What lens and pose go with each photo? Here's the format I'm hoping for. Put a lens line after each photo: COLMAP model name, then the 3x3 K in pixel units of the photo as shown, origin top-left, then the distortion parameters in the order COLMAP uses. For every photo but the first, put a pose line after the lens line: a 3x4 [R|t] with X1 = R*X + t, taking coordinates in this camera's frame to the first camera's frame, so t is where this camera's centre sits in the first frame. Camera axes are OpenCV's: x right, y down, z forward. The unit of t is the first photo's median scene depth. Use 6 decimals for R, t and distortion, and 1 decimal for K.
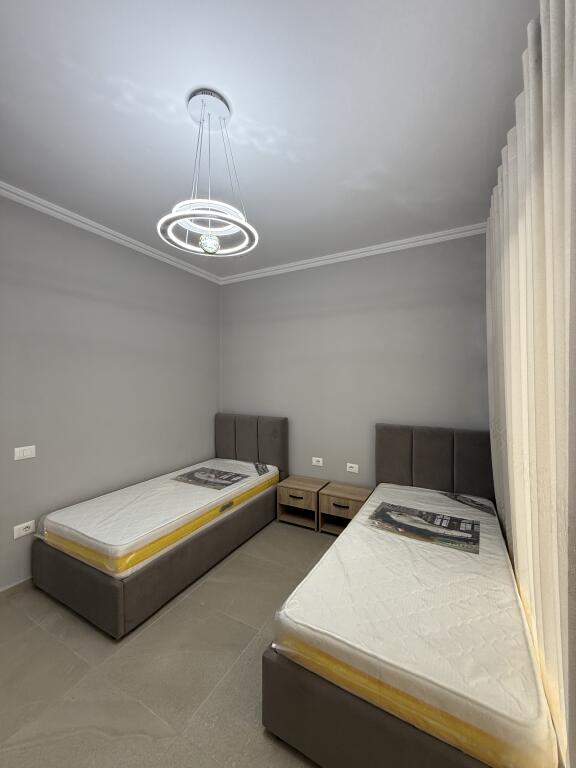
lens RADIAL K [[305.9, 0, 290.9], [0, 305.9, 381.6], [0, 0, 1]] dist [0.007892, 0.000568]
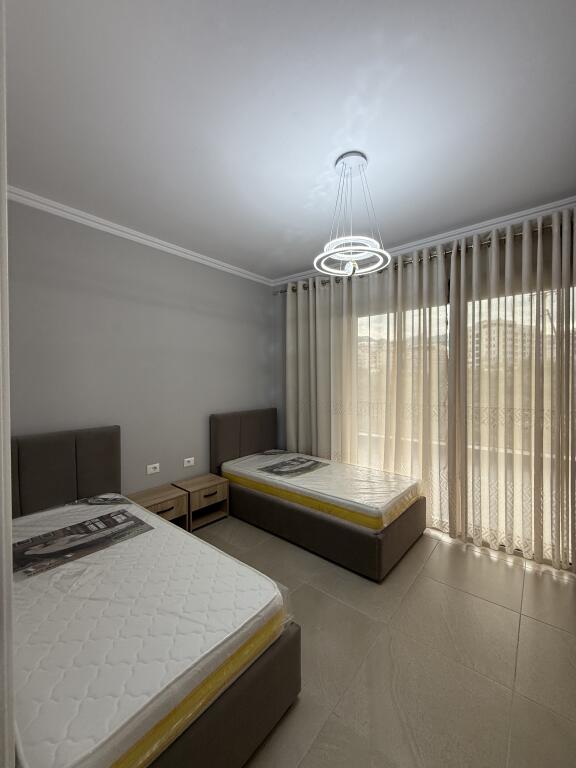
lens RADIAL K [[305.9, 0, 290.4], [0, 305.9, 381.1], [0, 0, 1]] dist [0.007892, 0.000568]
pose [[0.183969, -0.000428, 0.982932, -0.786451], [0.005882, 0.999982, -0.000665, 0.015142], [-0.982914, 0.005904, 0.183968, 0.504289]]
